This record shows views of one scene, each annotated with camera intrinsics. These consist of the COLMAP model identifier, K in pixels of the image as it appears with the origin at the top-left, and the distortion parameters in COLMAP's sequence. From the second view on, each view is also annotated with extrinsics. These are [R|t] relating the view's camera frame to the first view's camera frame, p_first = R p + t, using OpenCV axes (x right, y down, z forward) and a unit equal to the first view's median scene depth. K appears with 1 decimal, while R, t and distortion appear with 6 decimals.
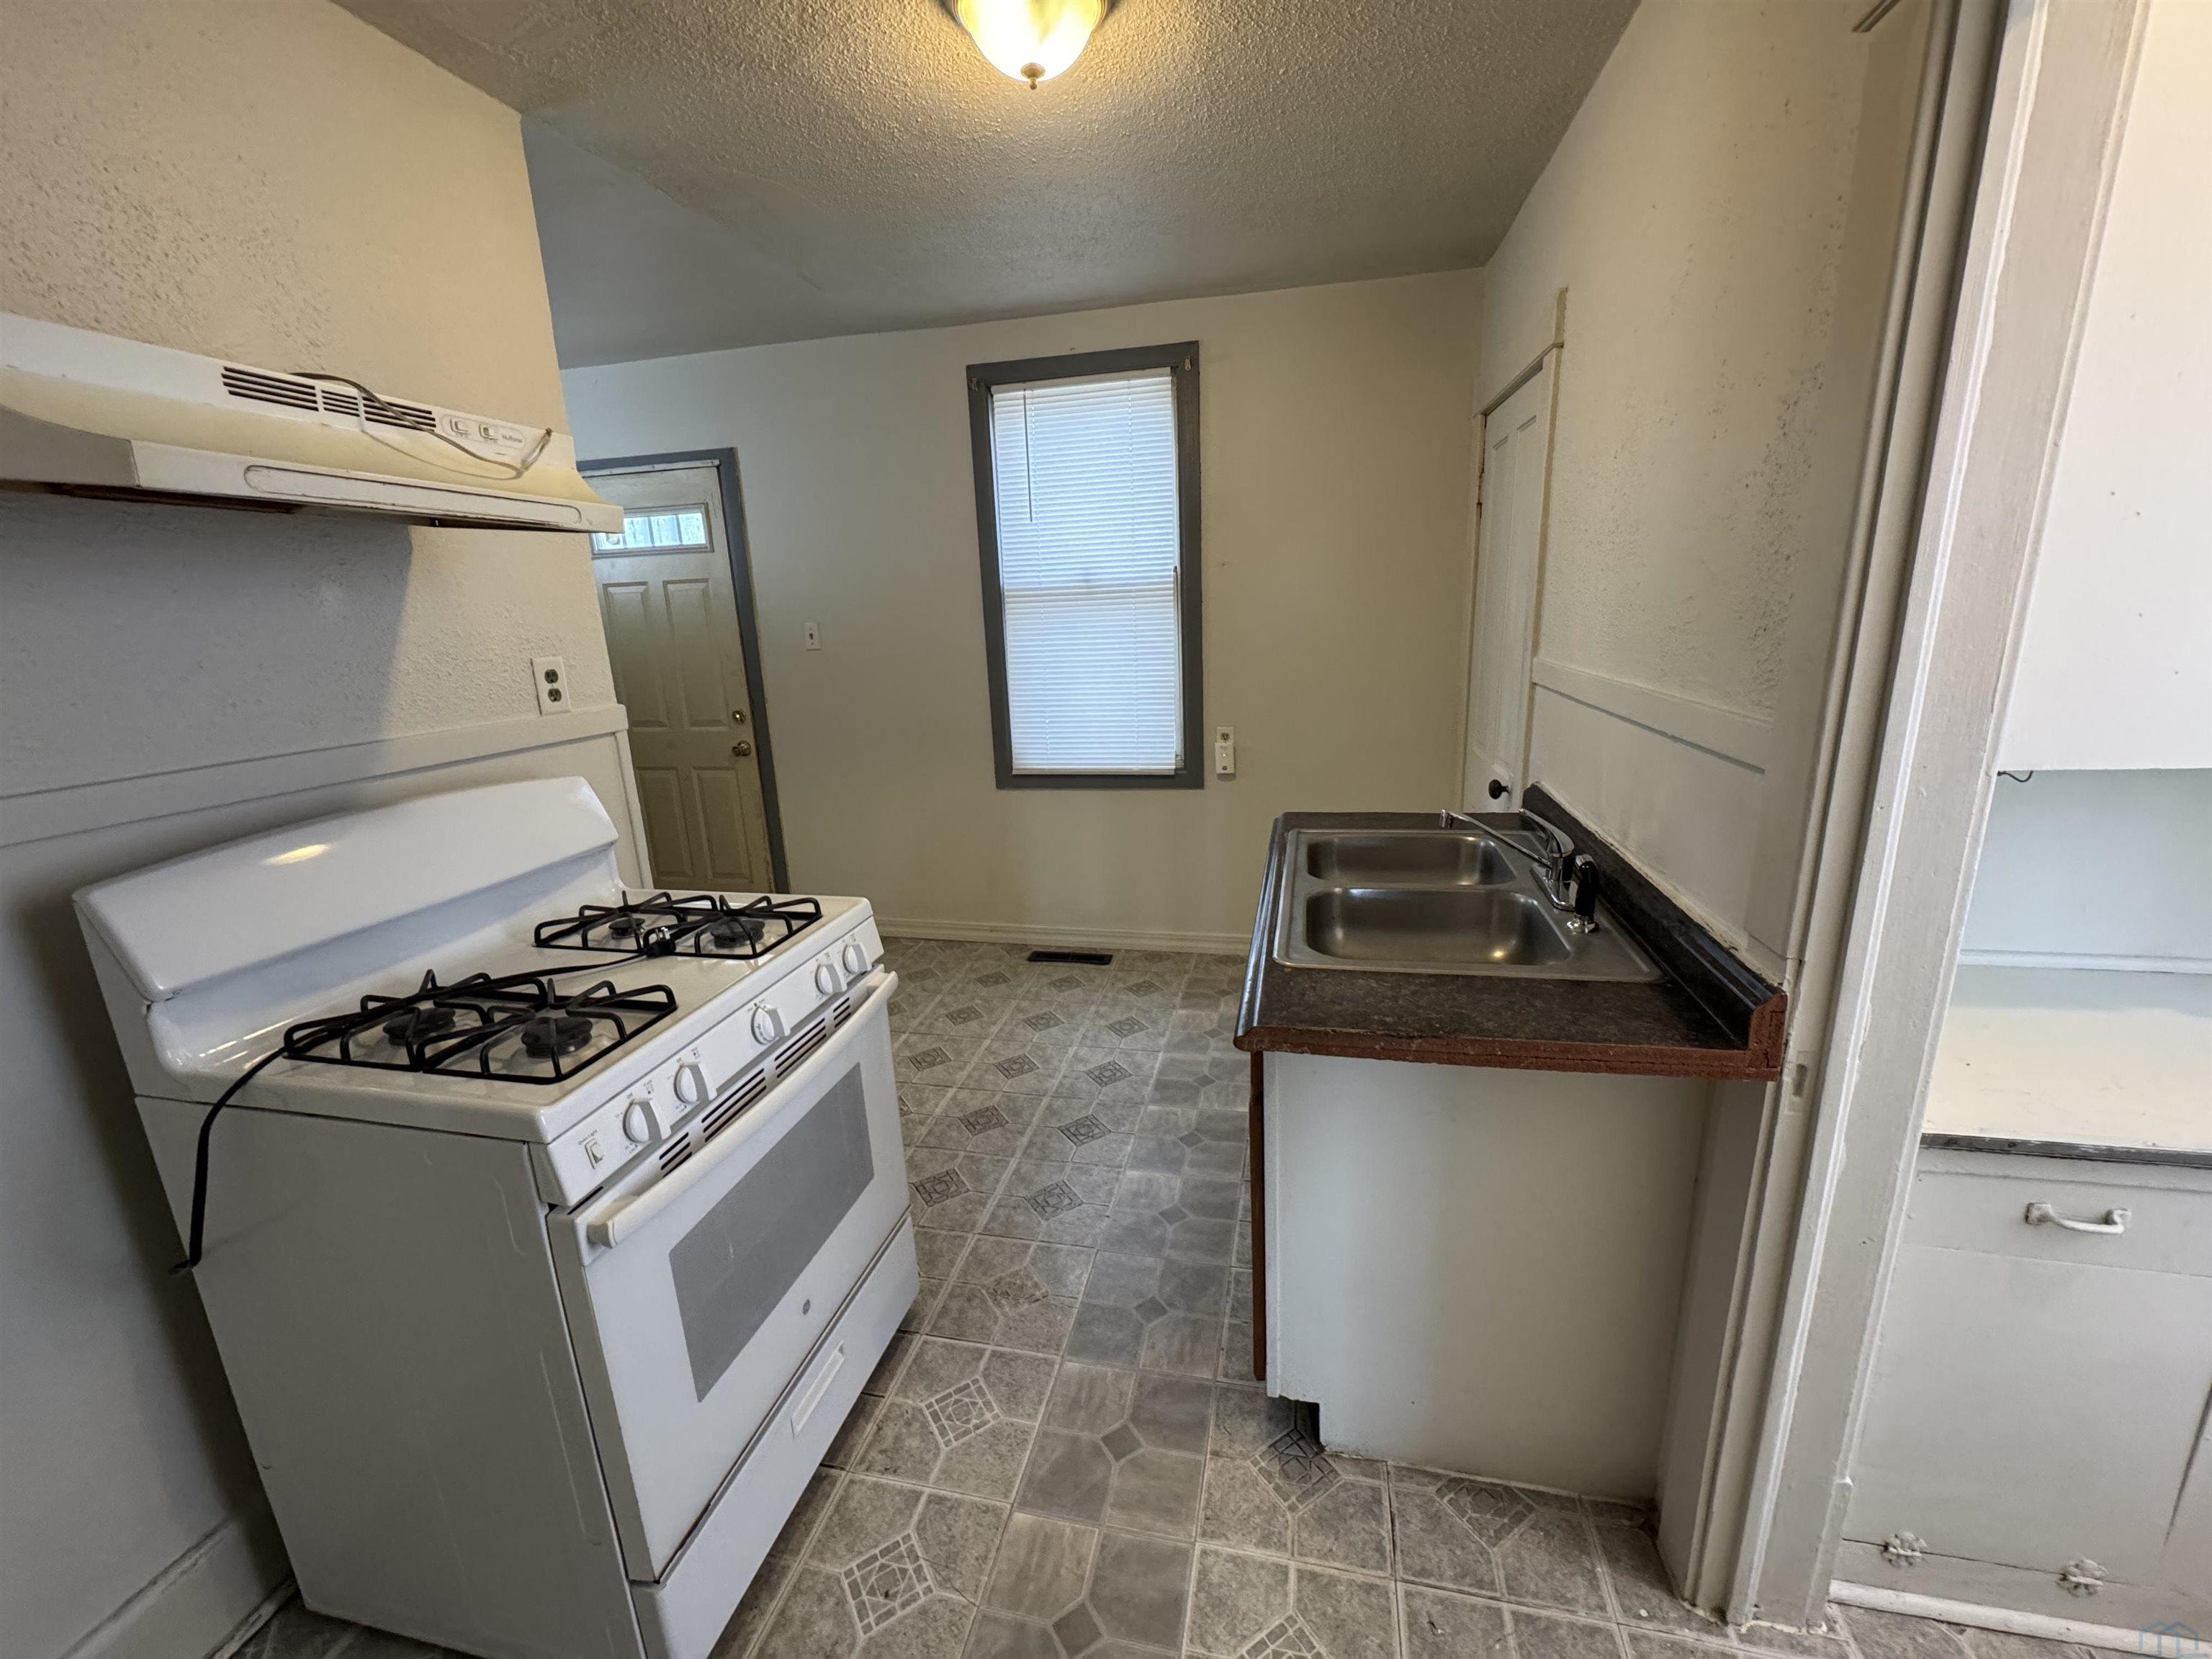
lens RADIAL K [[879.0, 0, 1113.0], [0, 879.0, 823.7], [0, 0, 1]] dist [-0.001936, 0.000376]
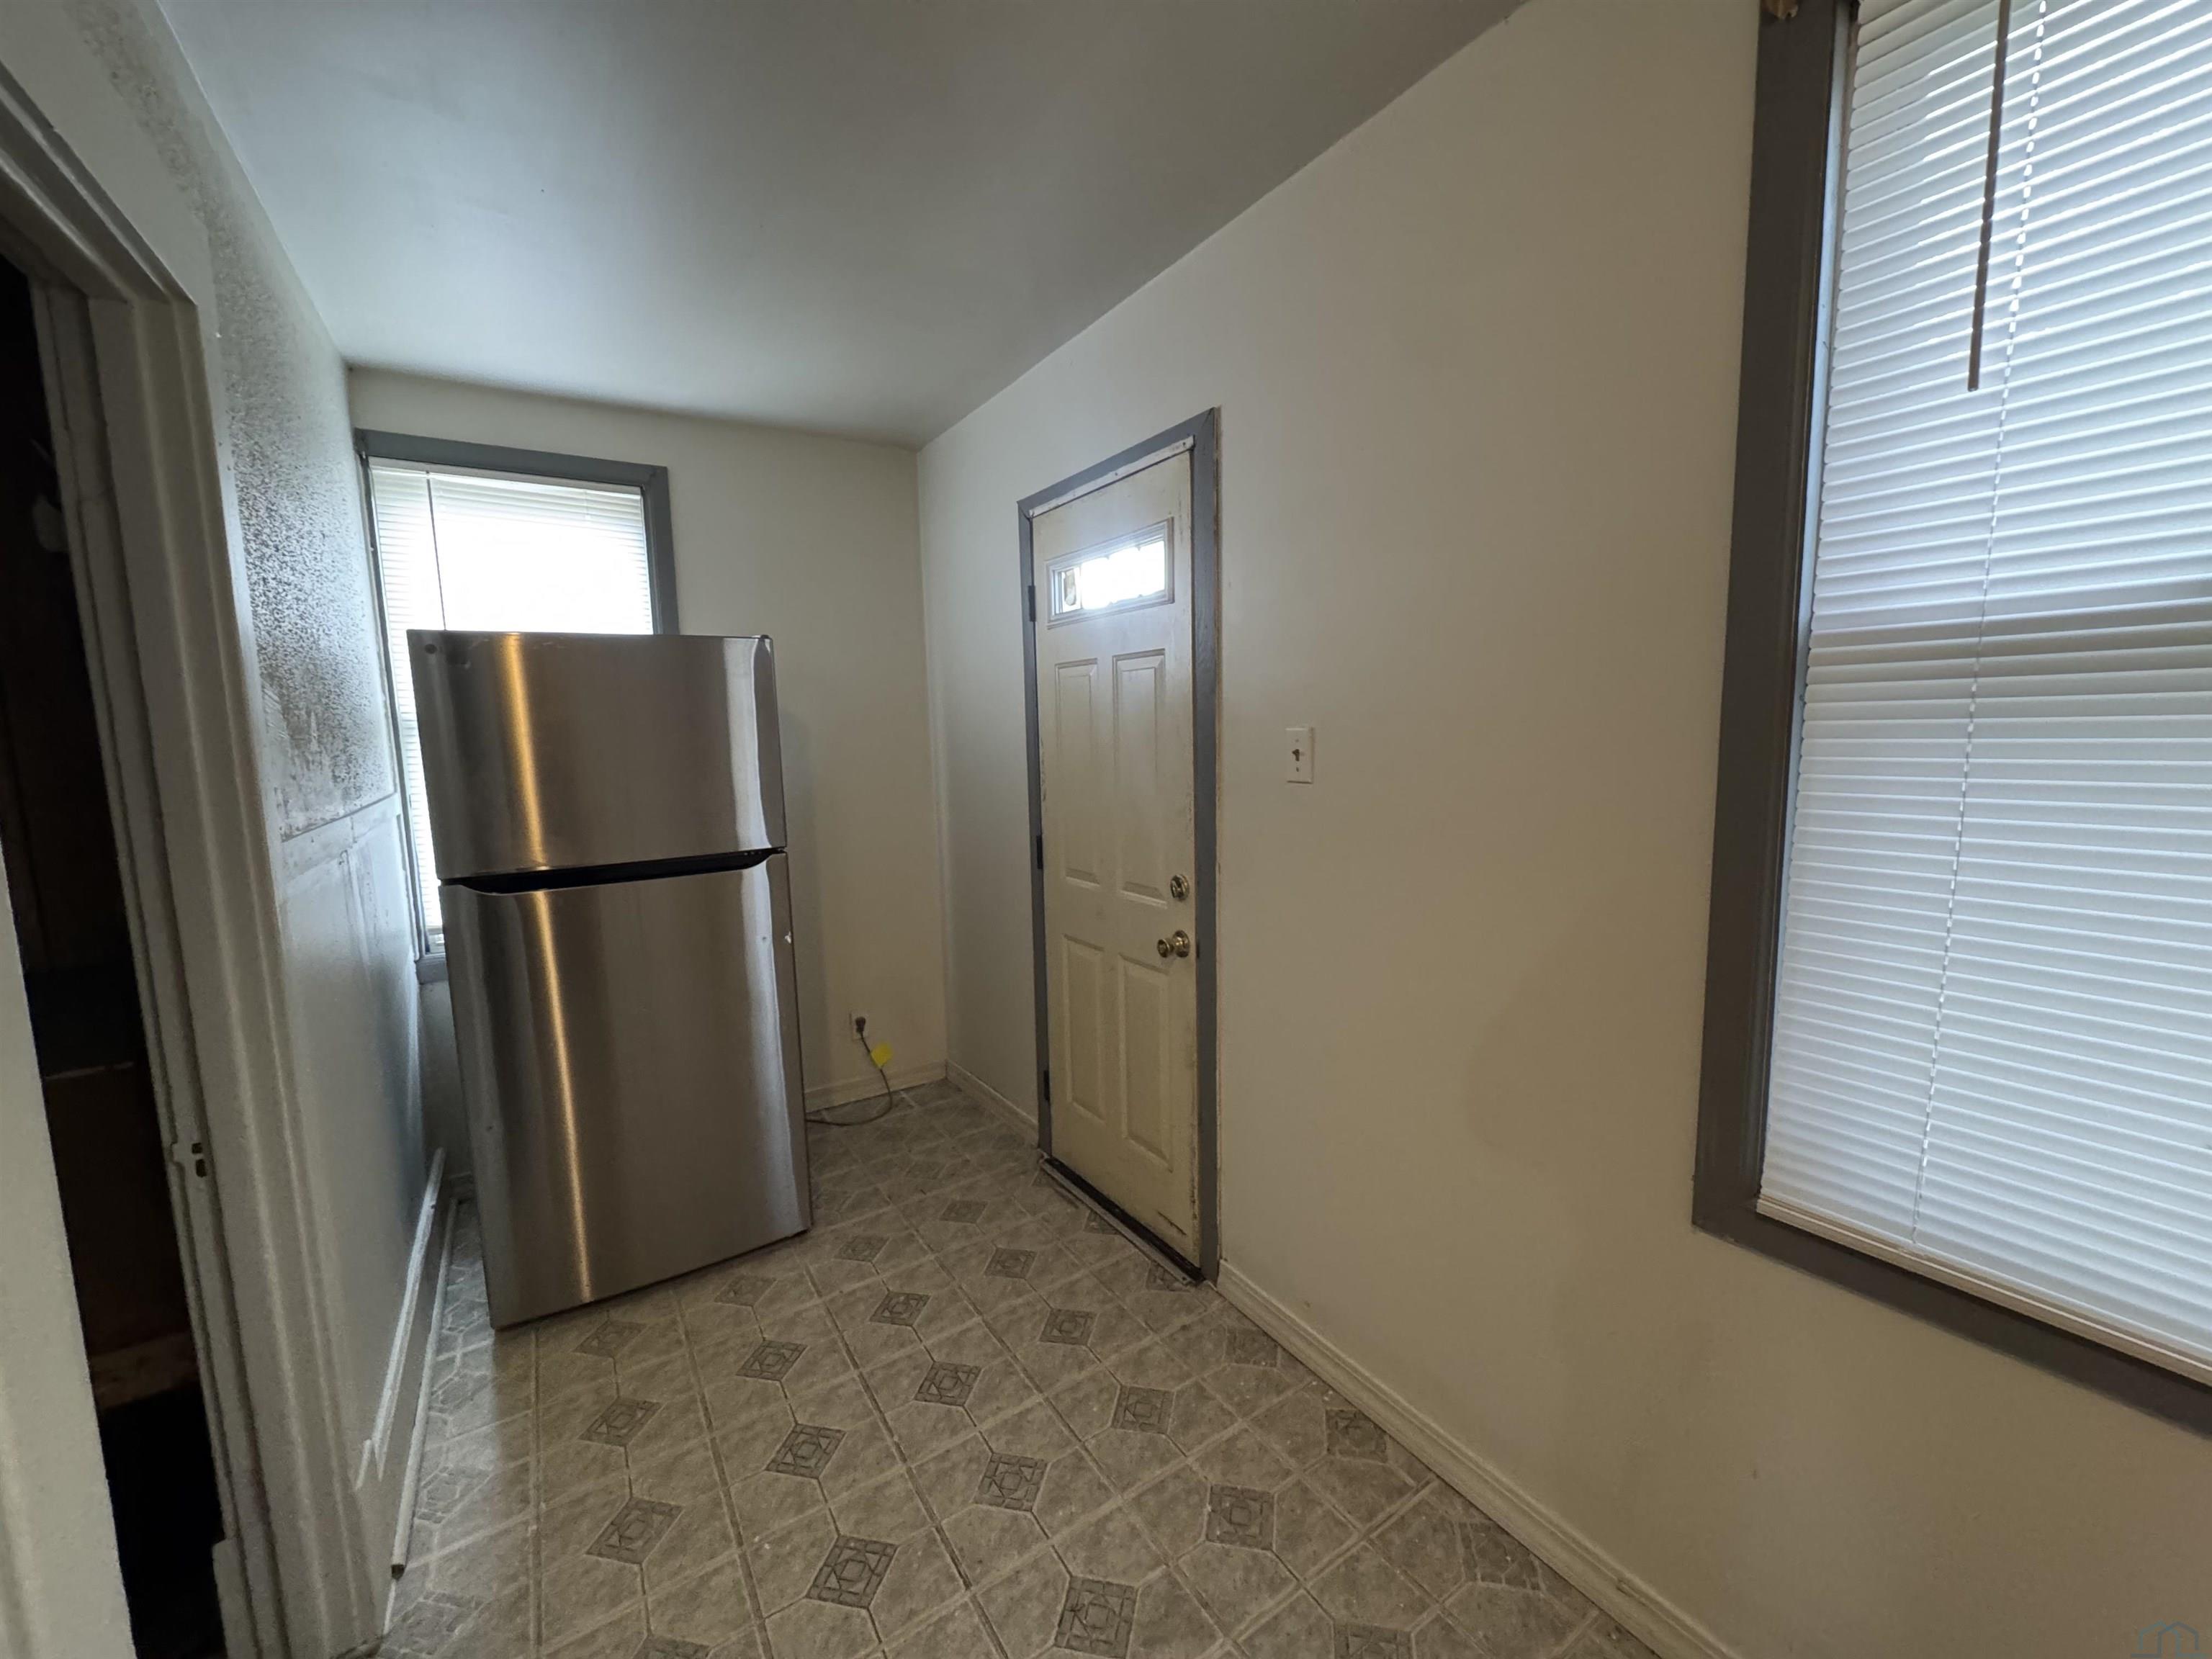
lens RADIAL K [[879.0, 0, 1110.5], [0, 879.0, 827.7], [0, 0, 1]] dist [-0.001936, 0.000376]
pose [[0.714797, 0.104382, -0.691498, -0.074398], [-0.176262, 0.983766, -0.033700, -0.139333], [0.676754, 0.145973, 0.721592, 0.584399]]
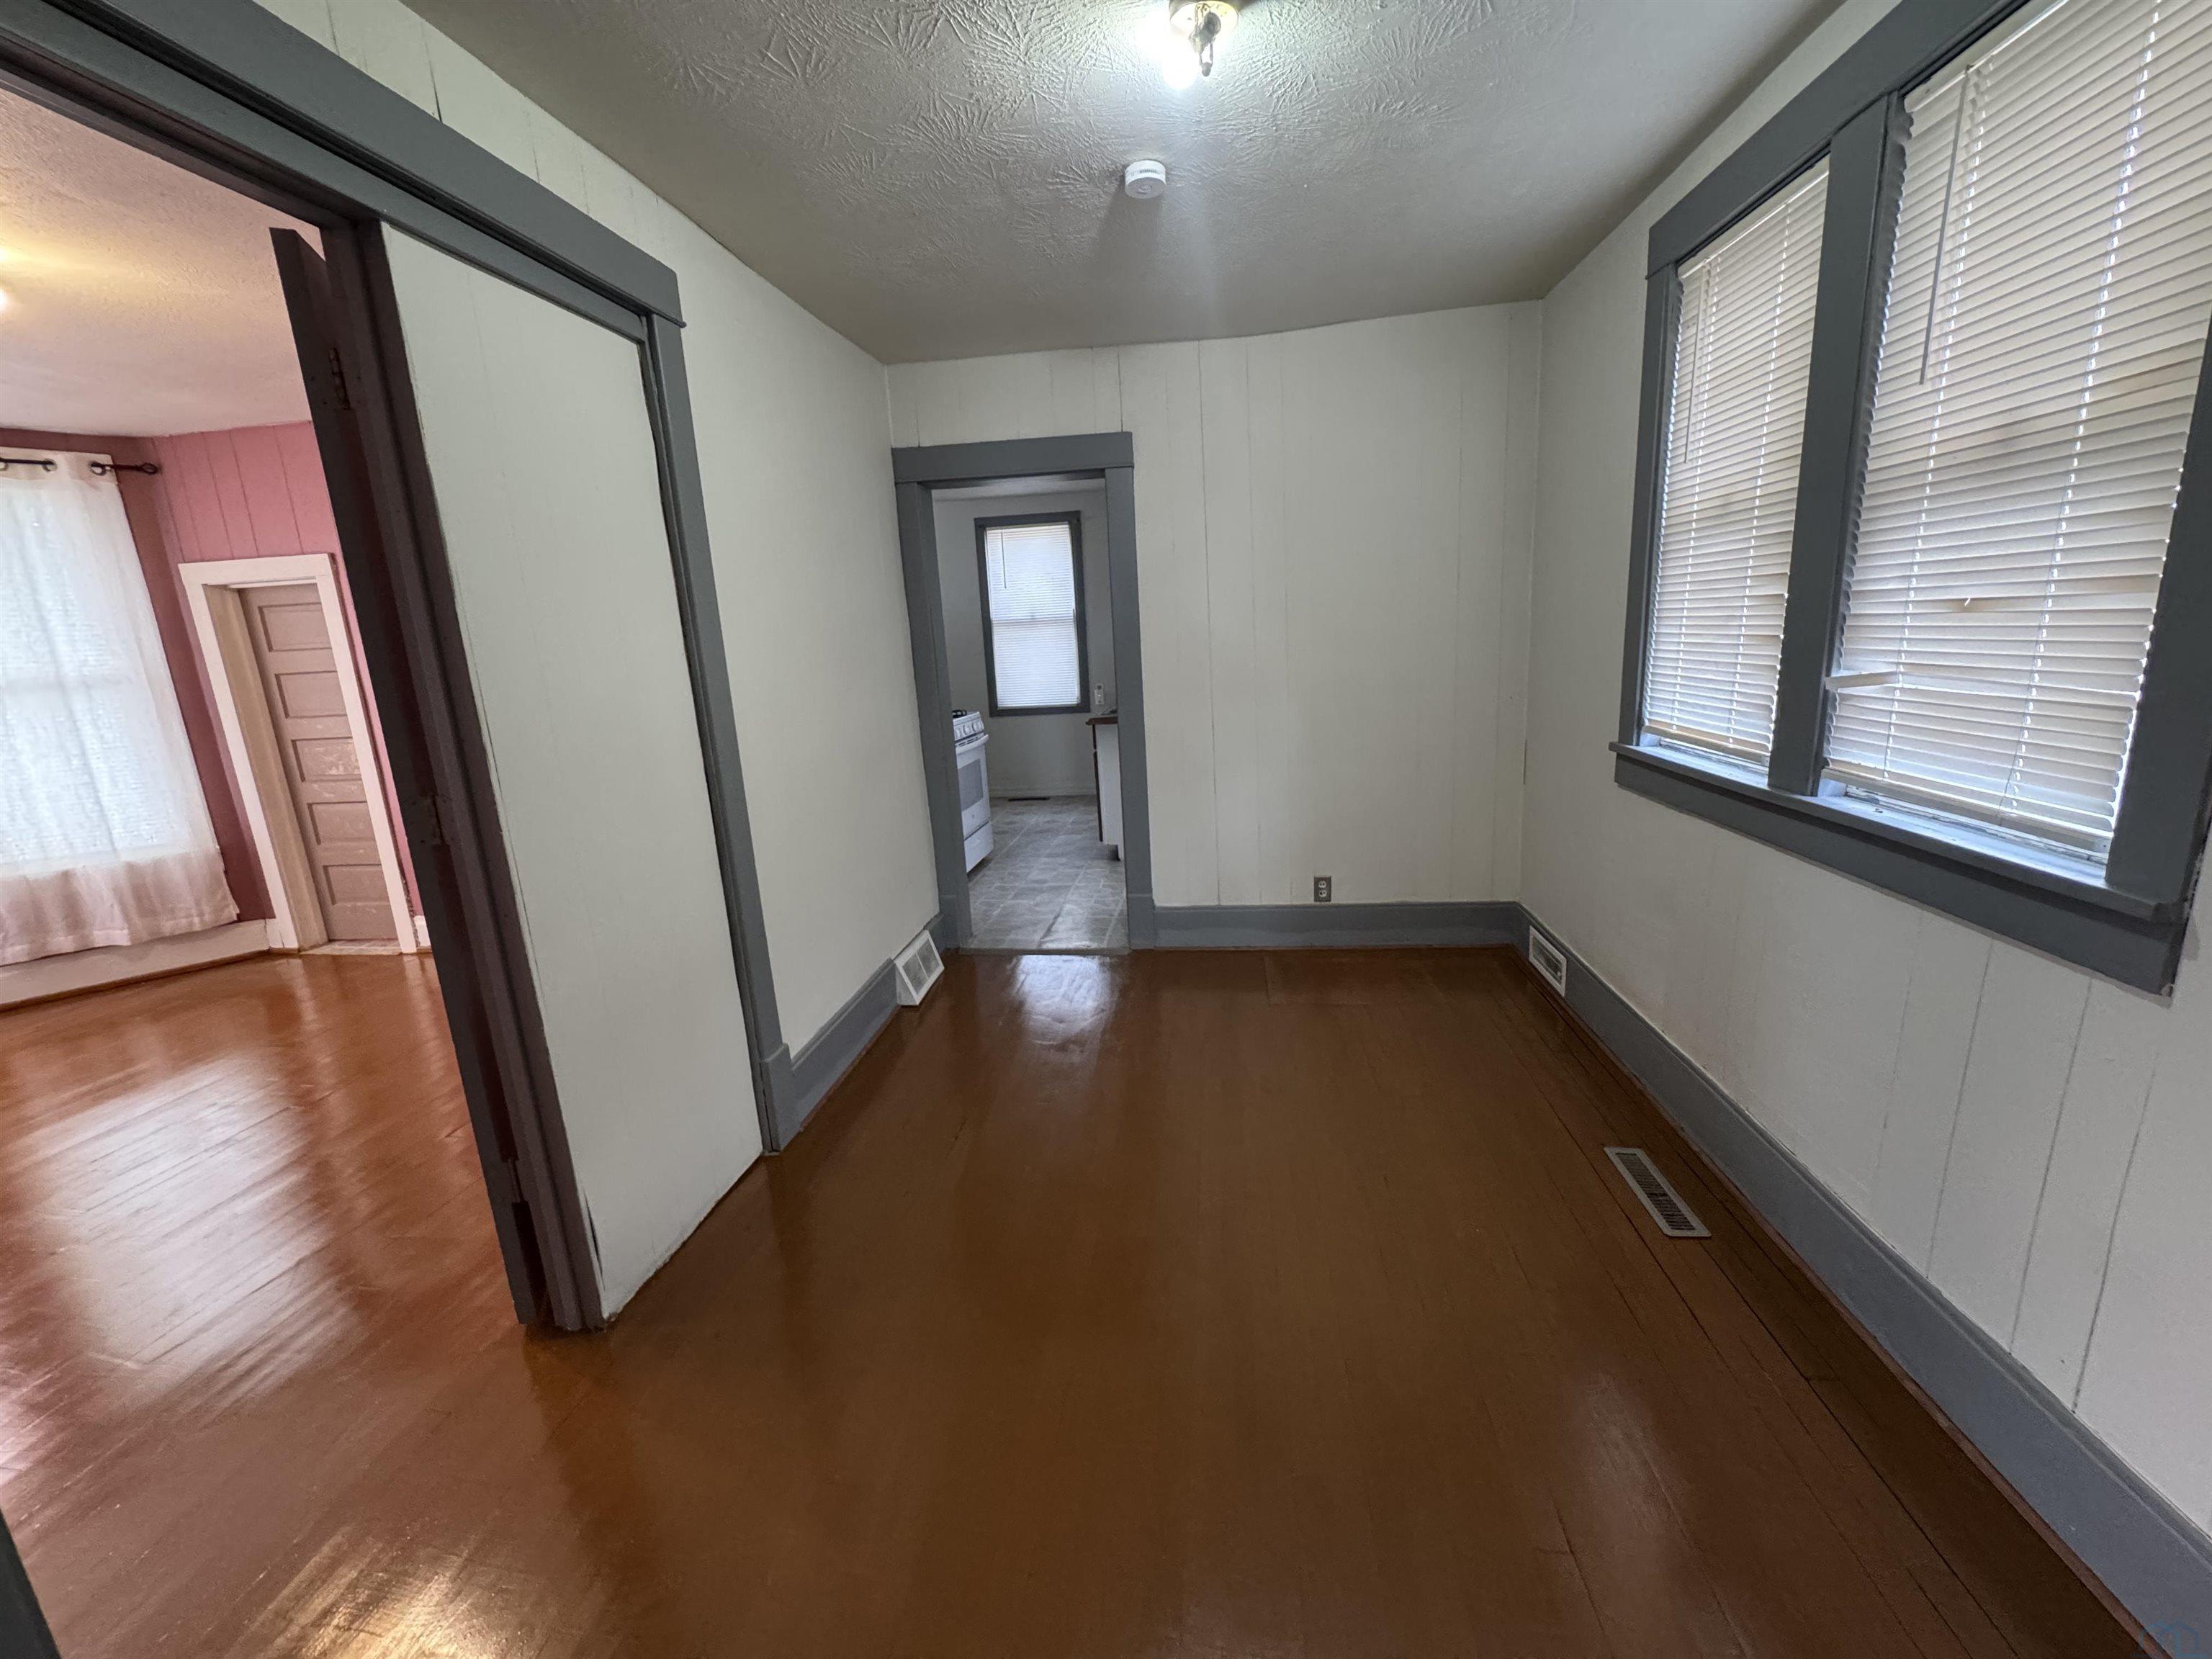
lens RADIAL K [[879.0, 0, 1108.6], [0, 879.0, 833.0], [0, 0, 1]] dist [-0.001936, 0.000376]
pose [[0.993614, -0.028355, 0.109215, -0.086791], [0.032562, 0.998787, -0.036933, 0.307538], [-0.108036, 0.040253, 0.993332, -1.034383]]
